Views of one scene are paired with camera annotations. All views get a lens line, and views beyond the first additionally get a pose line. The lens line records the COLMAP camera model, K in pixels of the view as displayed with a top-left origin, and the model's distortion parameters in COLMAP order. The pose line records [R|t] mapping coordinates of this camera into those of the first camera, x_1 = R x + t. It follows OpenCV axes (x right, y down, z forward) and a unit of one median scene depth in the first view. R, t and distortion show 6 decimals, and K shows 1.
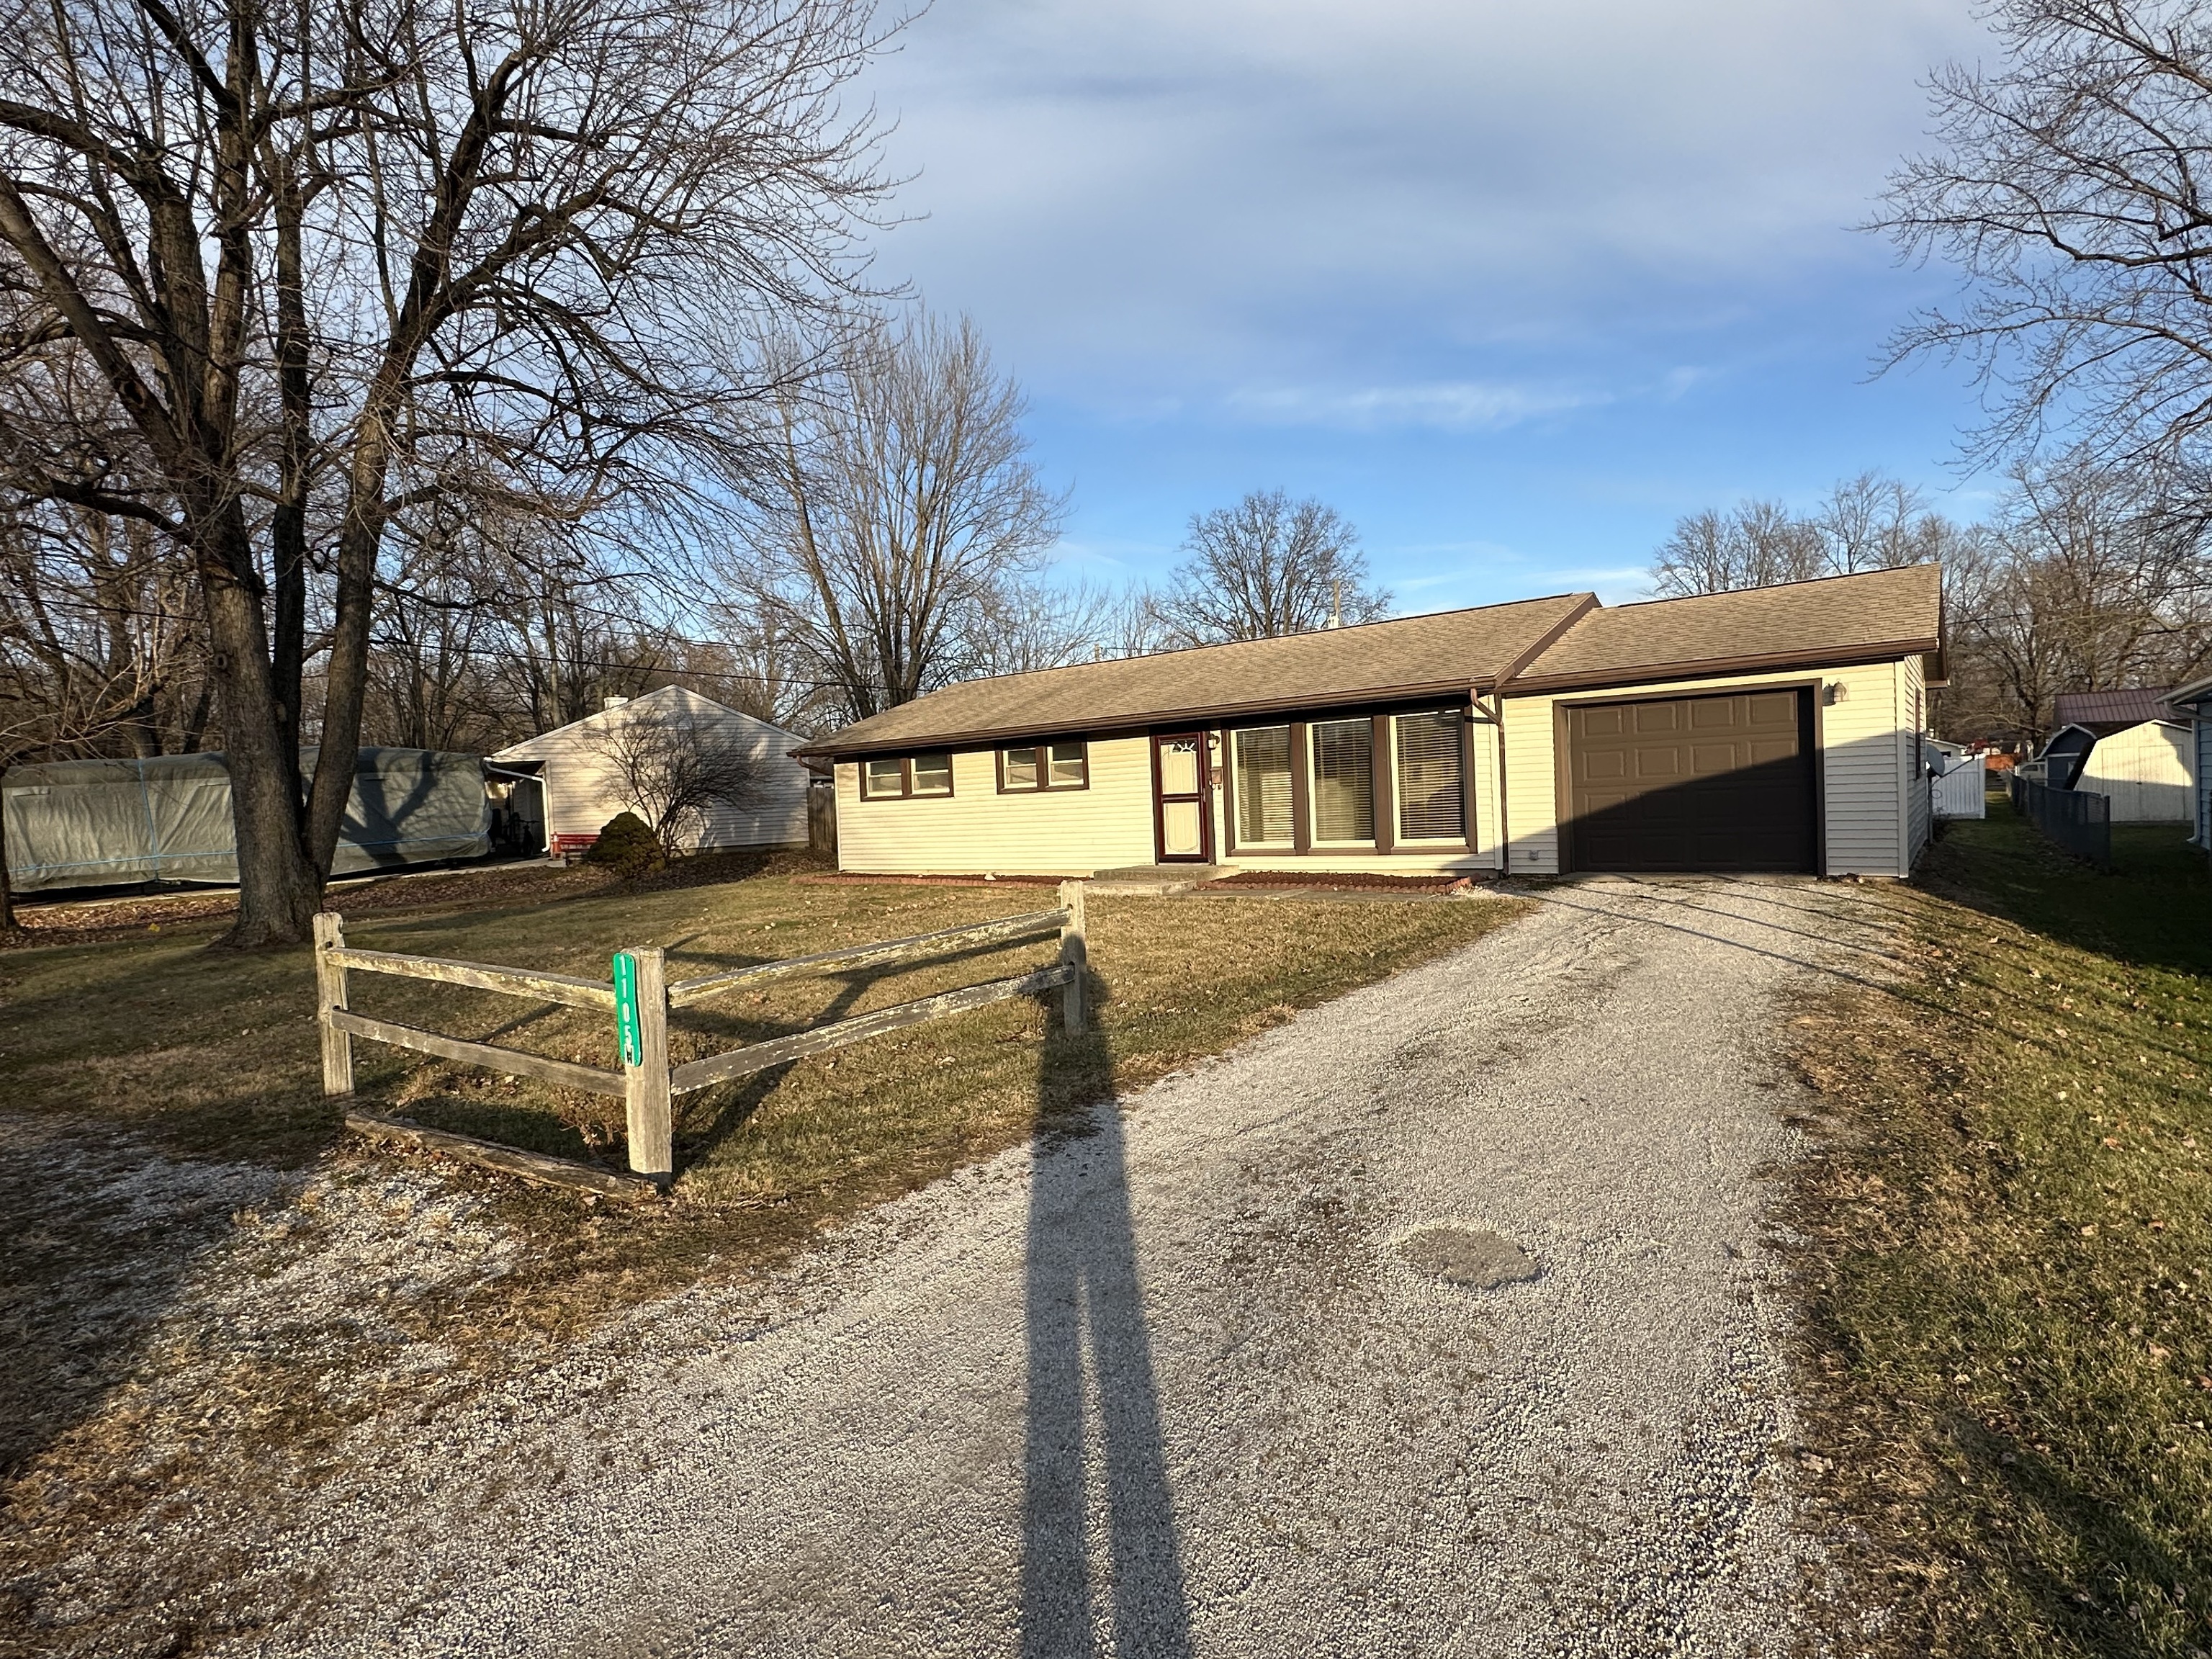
lens RADIAL K [[1145.7, 0, 1101.2], [0, 1145.7, 824.7], [0, 0, 1]] dist [-0.002001, -0.002431]
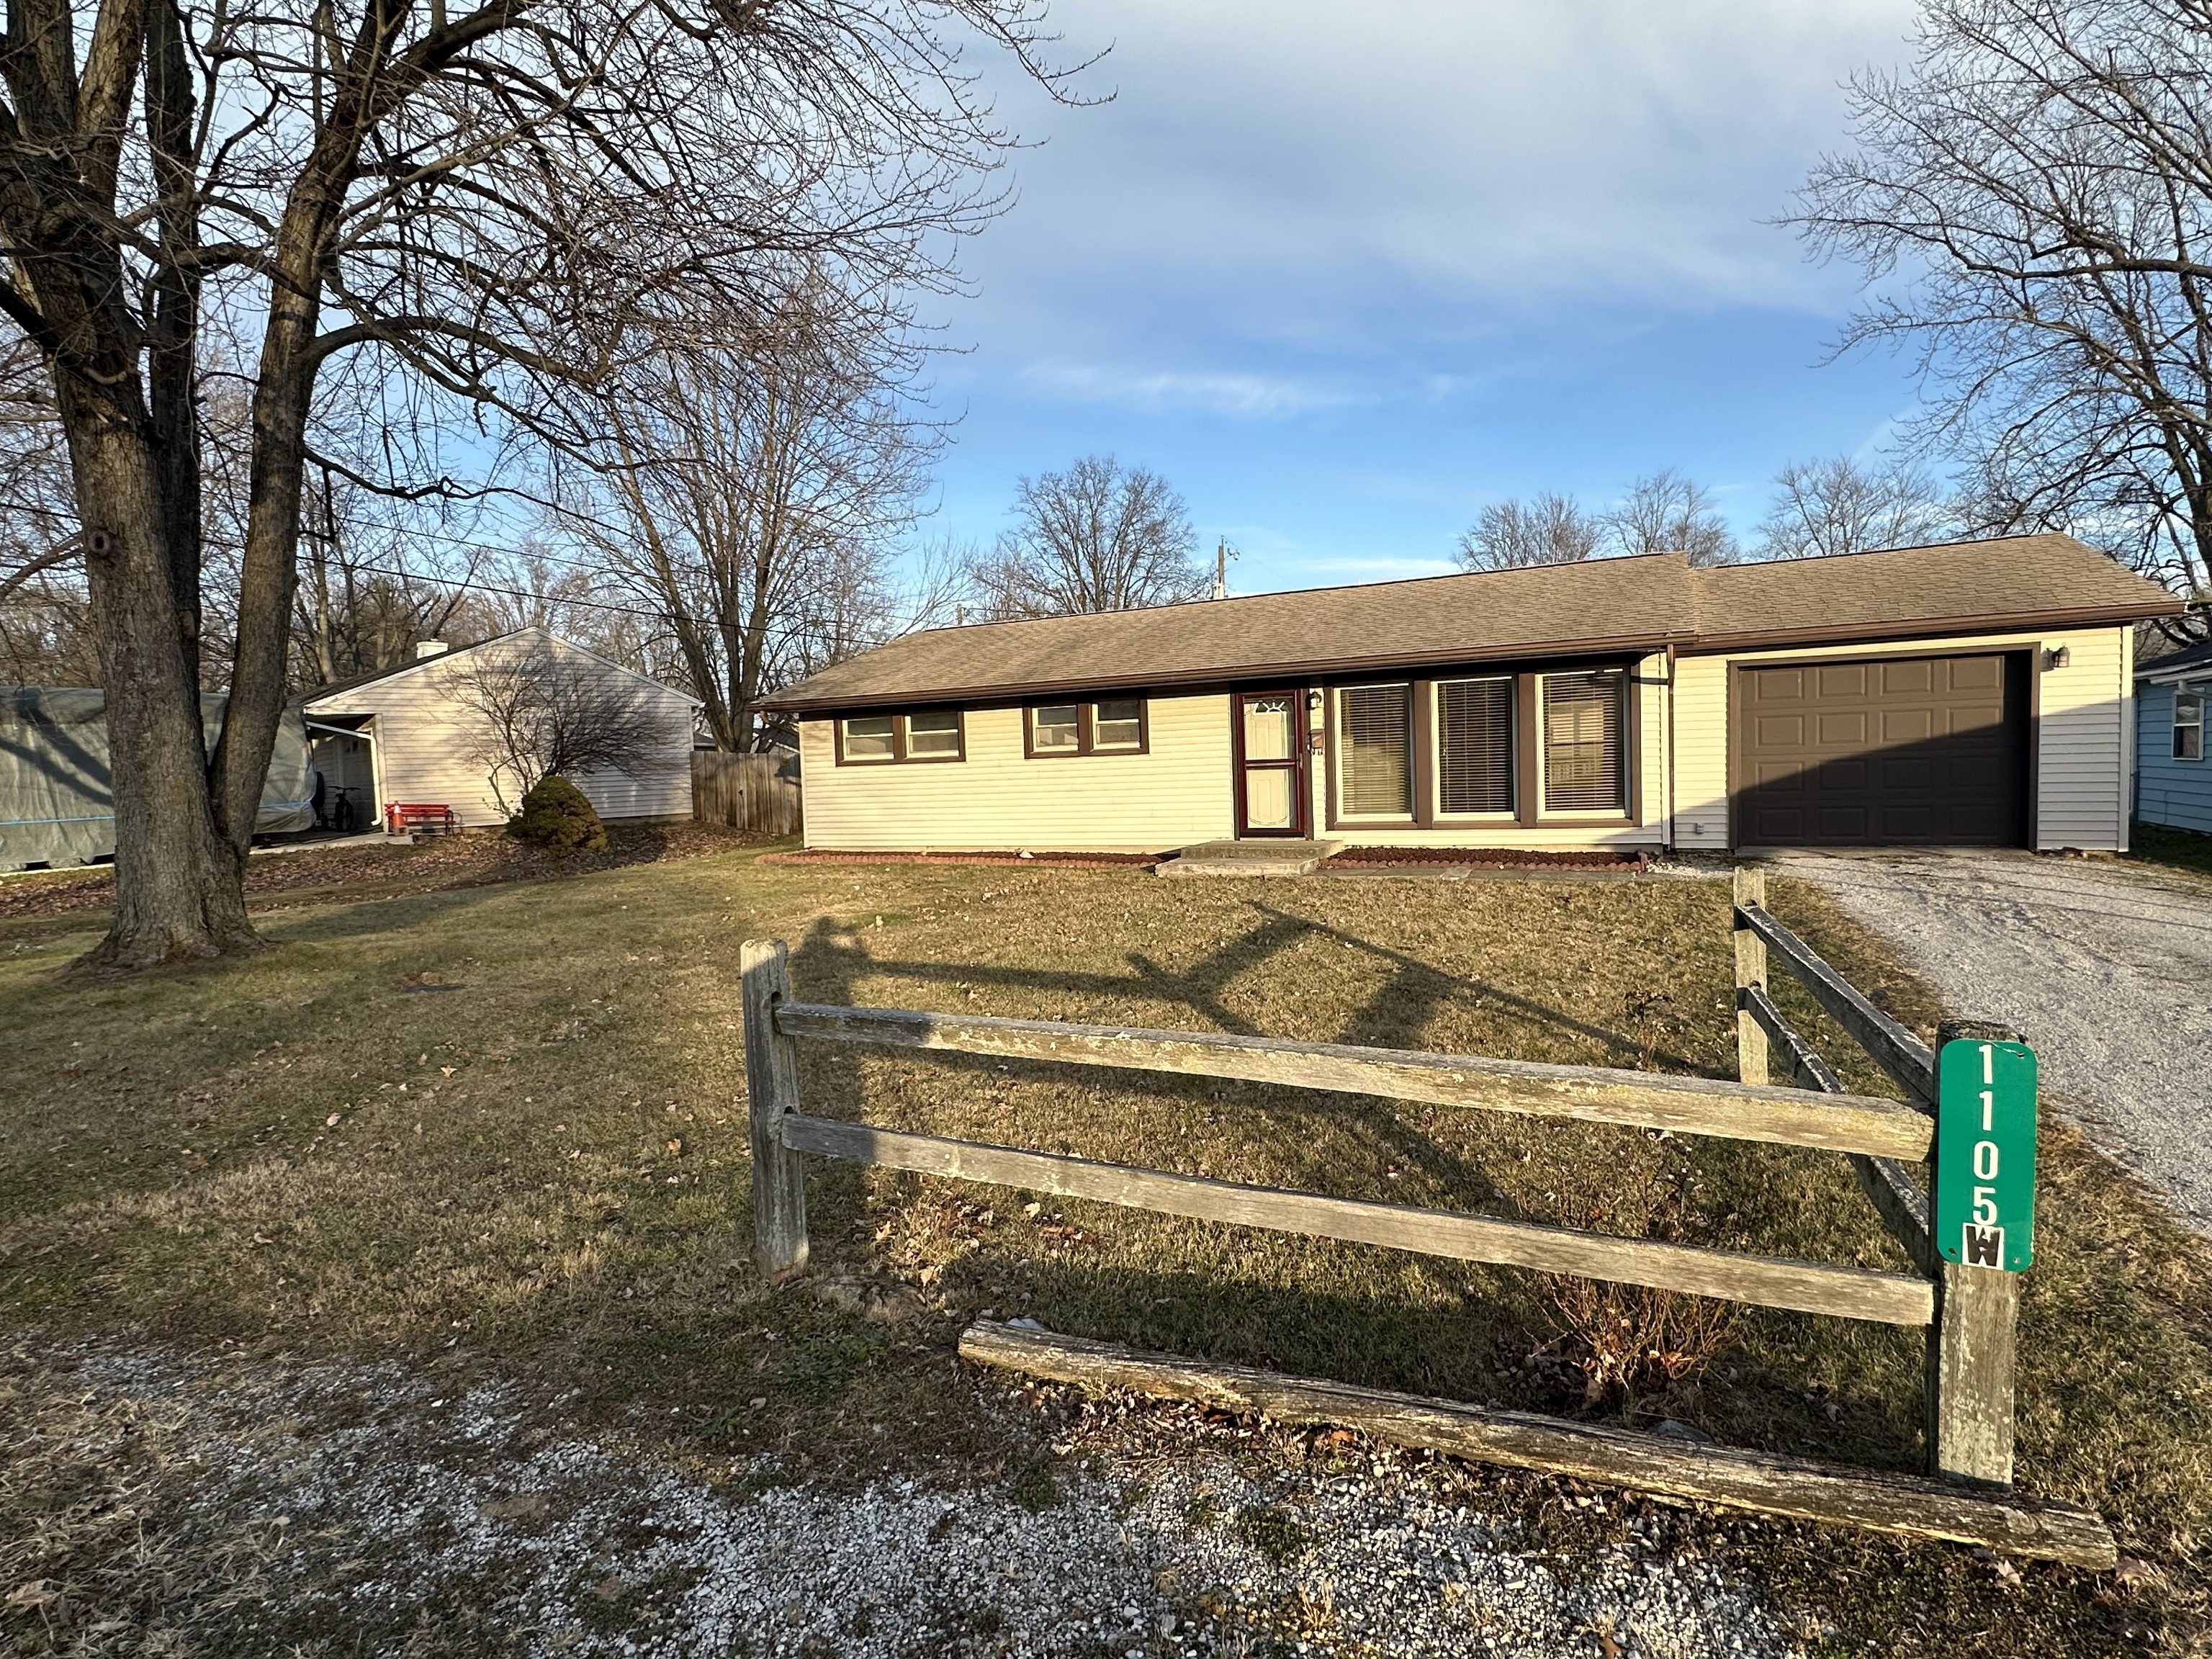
lens RADIAL K [[1145.7, 0, 1108.9], [0, 1145.7, 826.1], [0, 0, 1]] dist [-0.002001, -0.002431]
pose [[0.980252, -0.000980, 0.197750, -0.205664], [-0.003959, 0.999690, 0.024582, 0.002759], [-0.197713, -0.024879, 0.979944, 0.142602]]
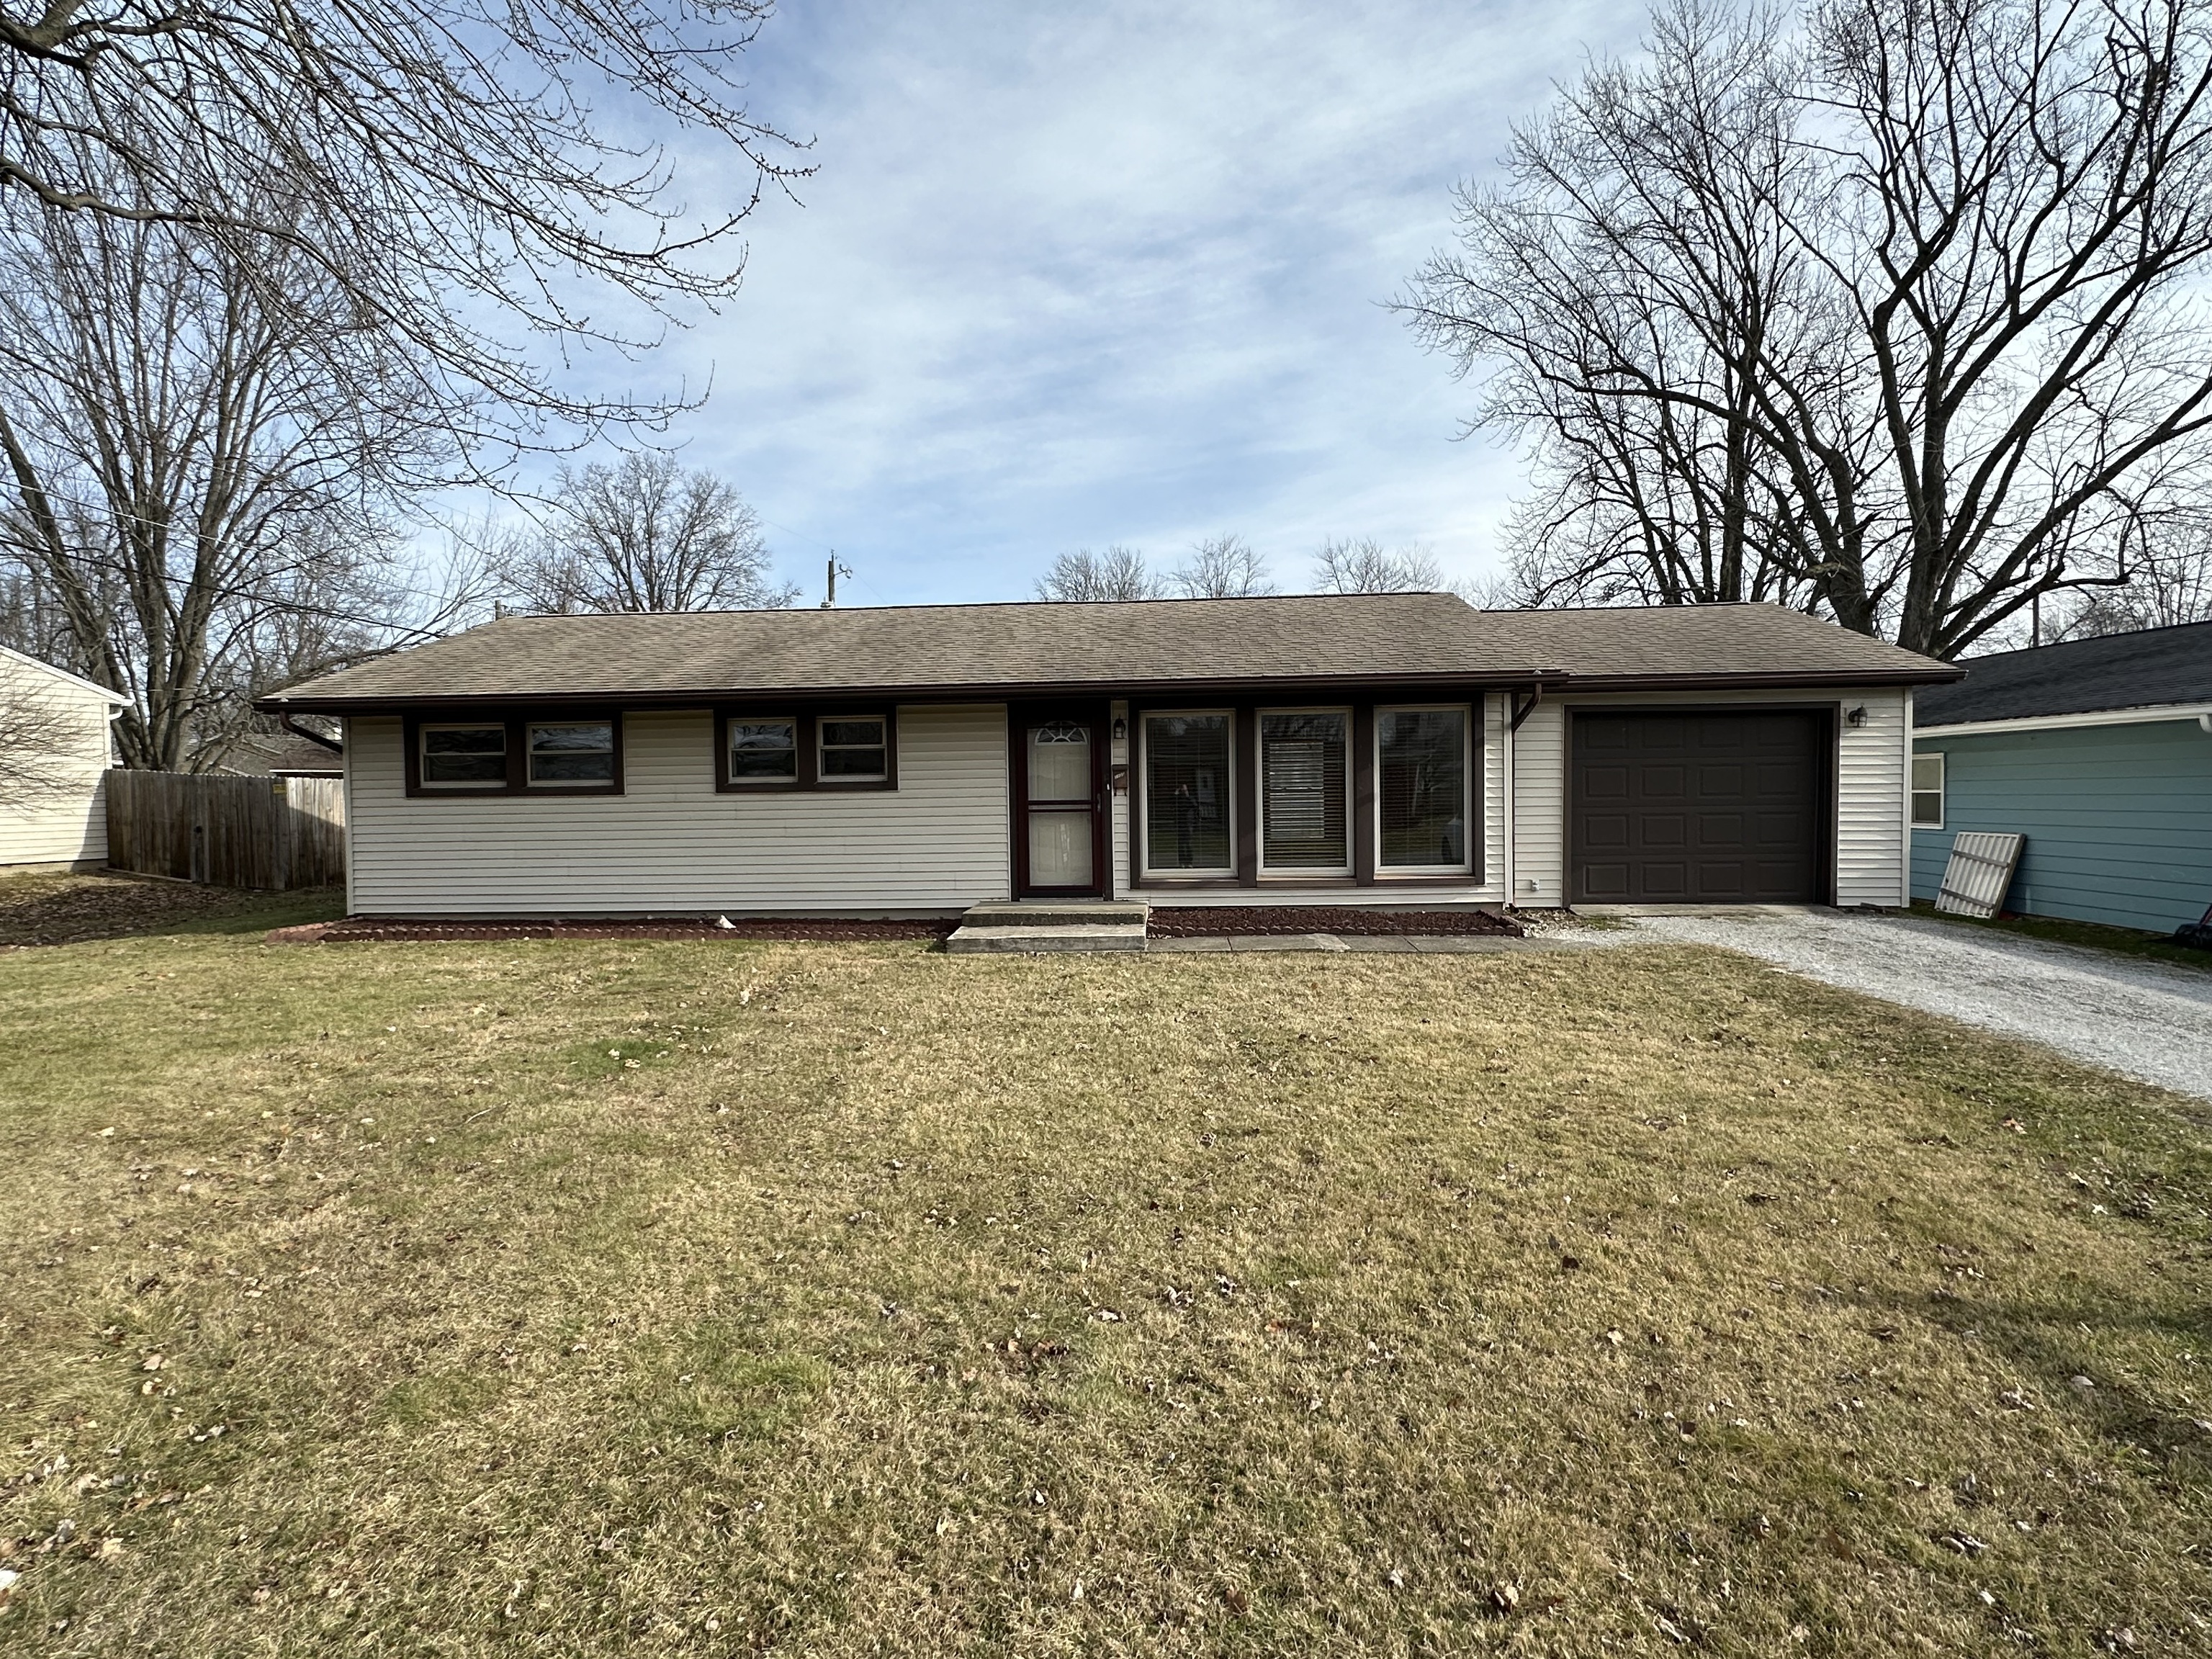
lens RADIAL K [[1145.7, 0, 1124.4], [0, 1145.7, 844.7], [0, 0, 1]] dist [-0.002001, -0.002431]
pose [[0.824381, 0.006277, 0.566000, -0.270780], [-0.010879, 0.999930, 0.004757, -0.003229], [-0.565930, -0.010079, 0.824391, 0.354836]]
